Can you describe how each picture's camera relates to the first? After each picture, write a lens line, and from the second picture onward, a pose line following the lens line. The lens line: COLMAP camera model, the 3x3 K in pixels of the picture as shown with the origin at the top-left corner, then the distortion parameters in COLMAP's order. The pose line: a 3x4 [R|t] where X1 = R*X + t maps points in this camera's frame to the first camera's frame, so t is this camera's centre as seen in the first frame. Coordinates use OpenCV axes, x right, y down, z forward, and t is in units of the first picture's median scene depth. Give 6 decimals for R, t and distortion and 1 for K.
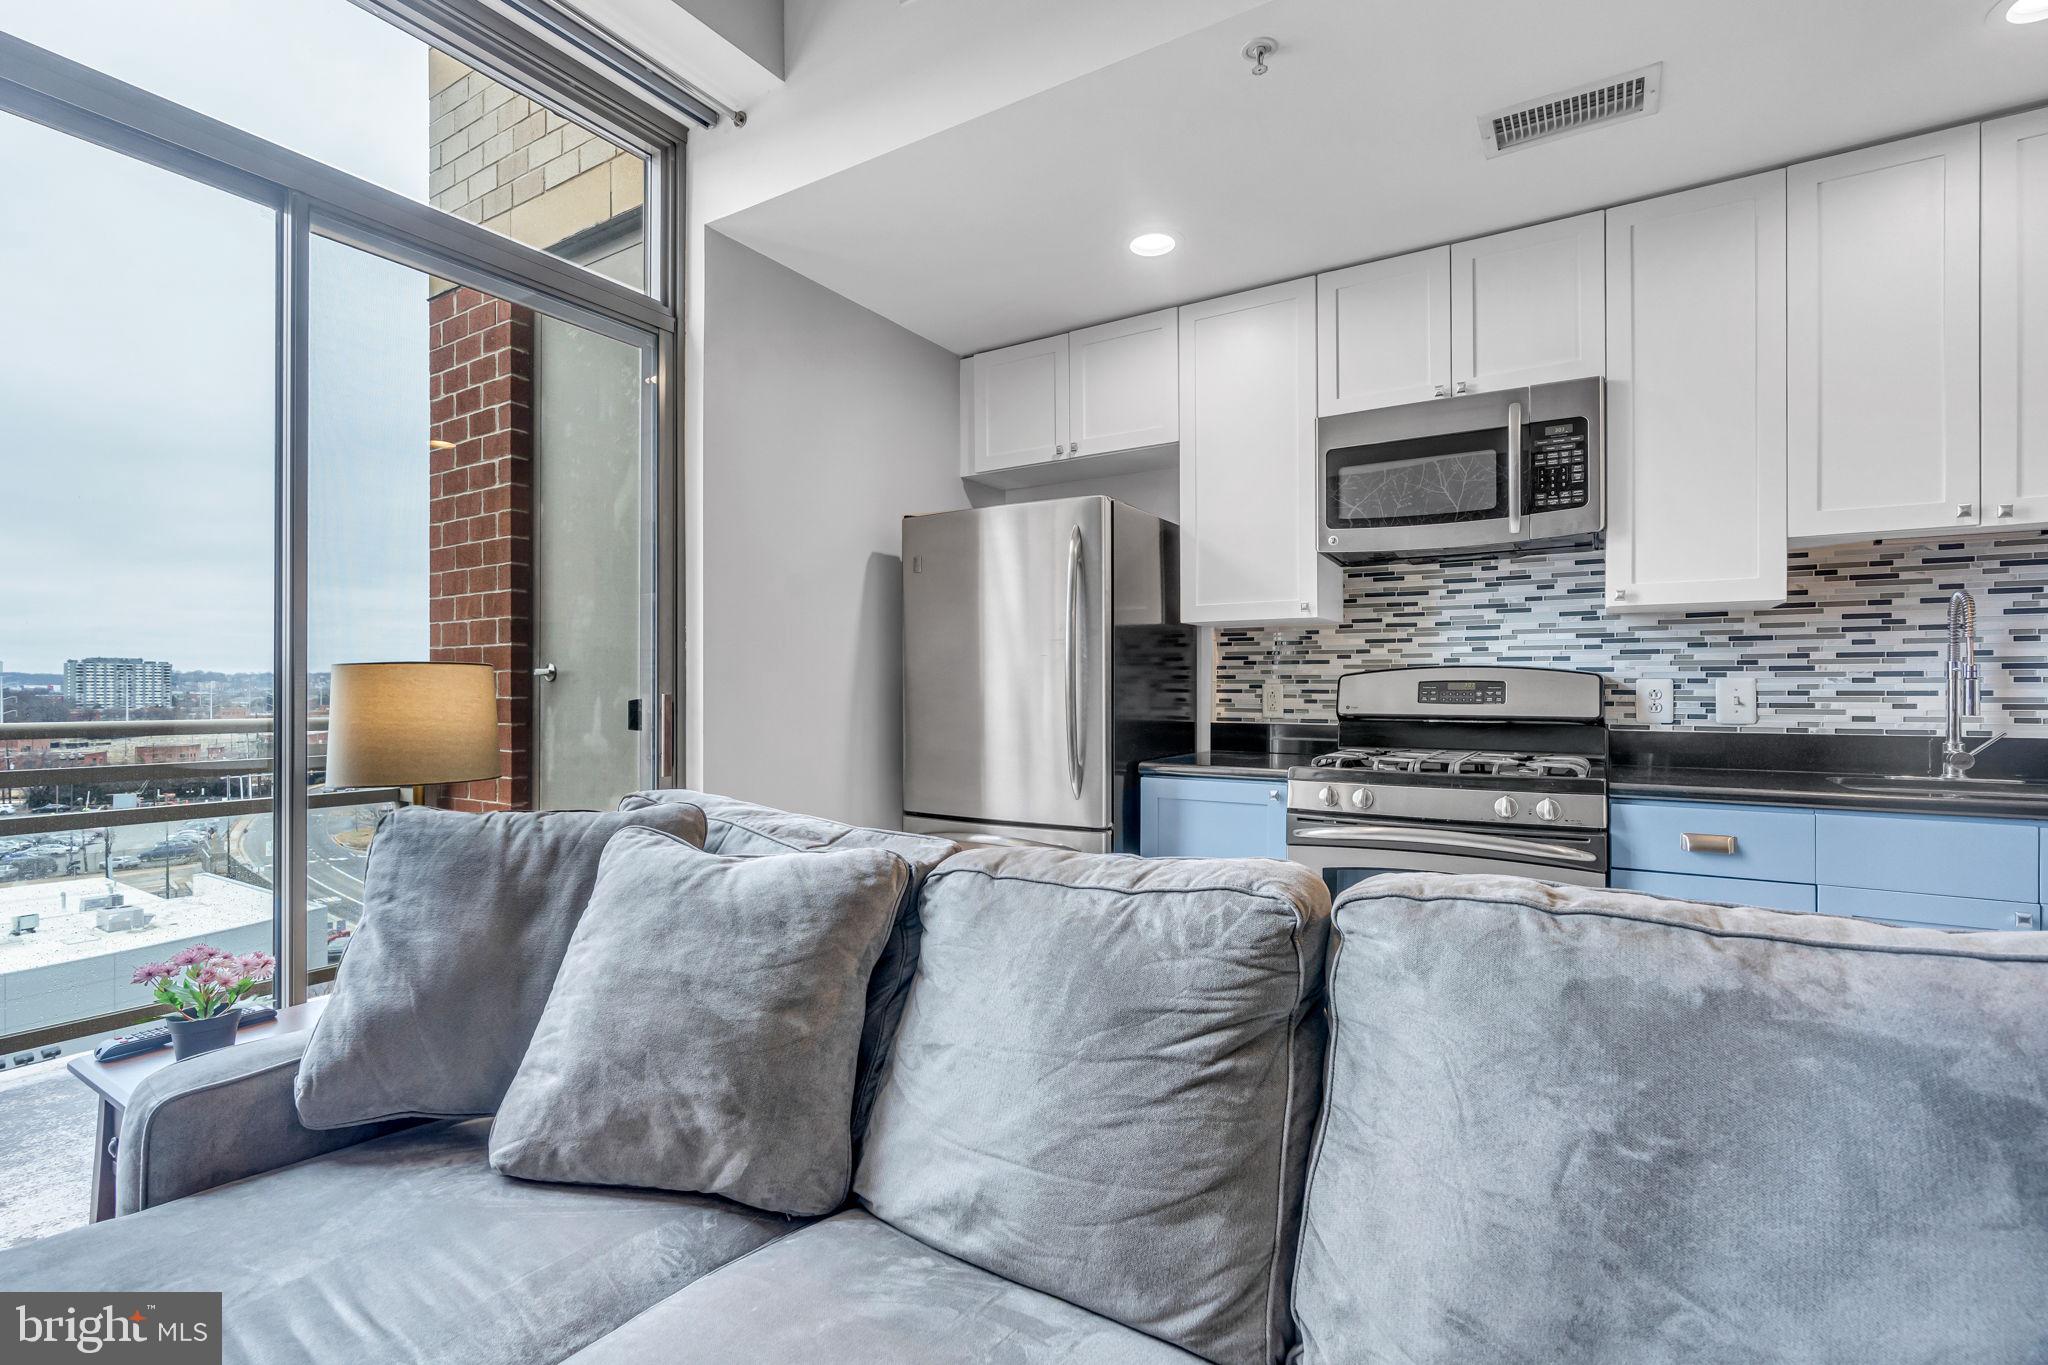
lens RADIAL K [[936.4, 0, 1024.7], [0, 936.4, 684.2], [0, 0, 1]] dist [-0.009126, 0.003920]
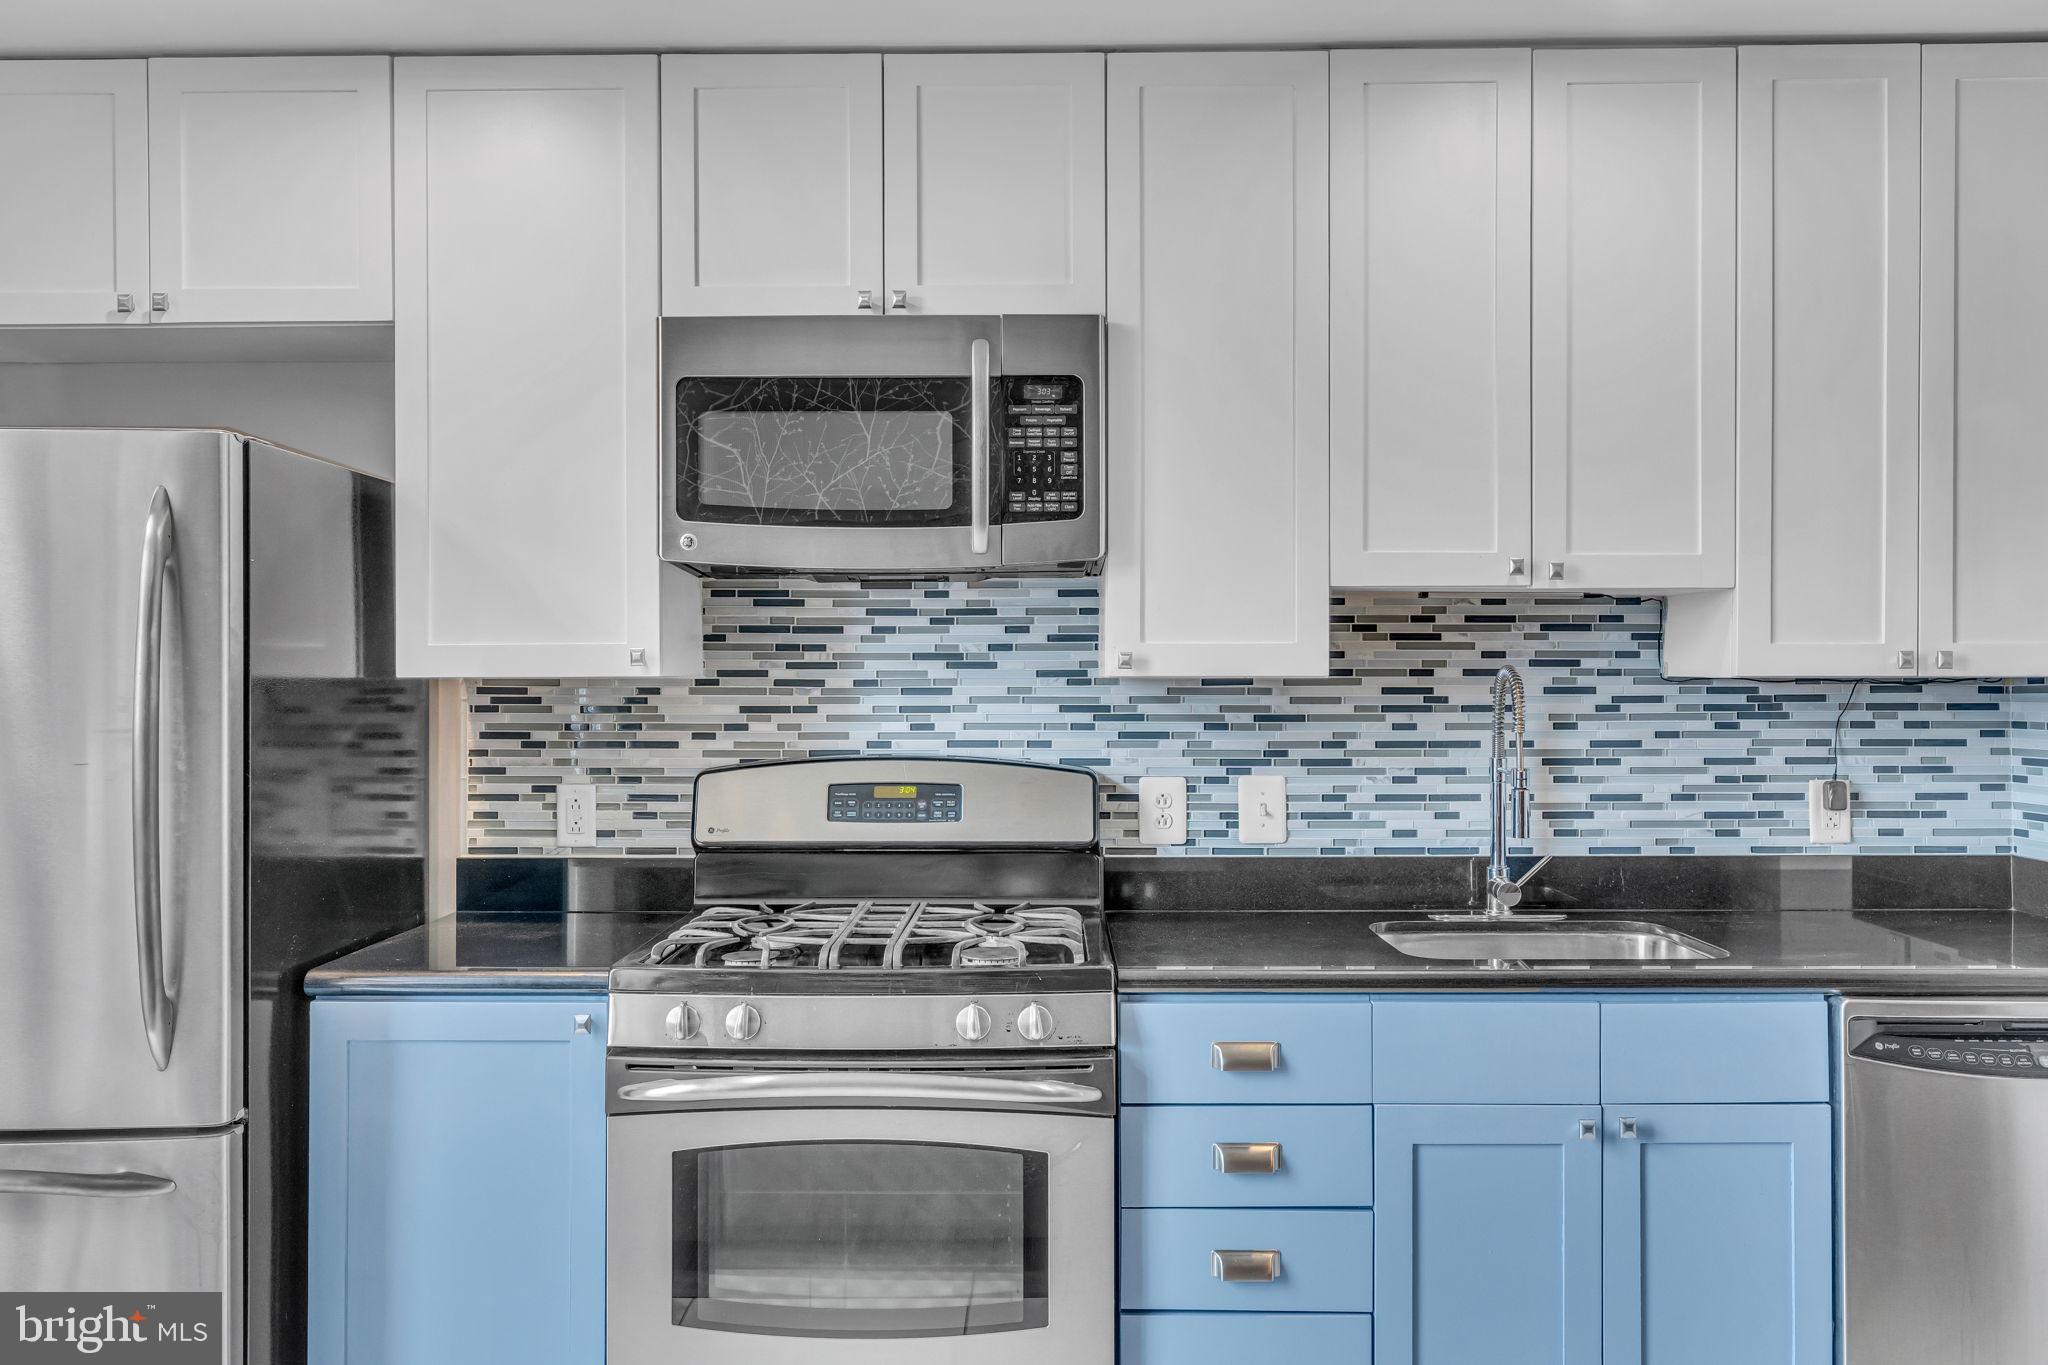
lens RADIAL K [[1576.9, 0, 1027.0], [0, 1576.9, 671.9], [0, 0, 1]] dist [-0.007730, 0.023372]
pose [[0.854751, 0.000942, 0.519038, 0.017000], [-0.000374, 0.999999, -0.001198, -0.080463], [-0.519039, 0.000829, 0.854750, 0.102519]]
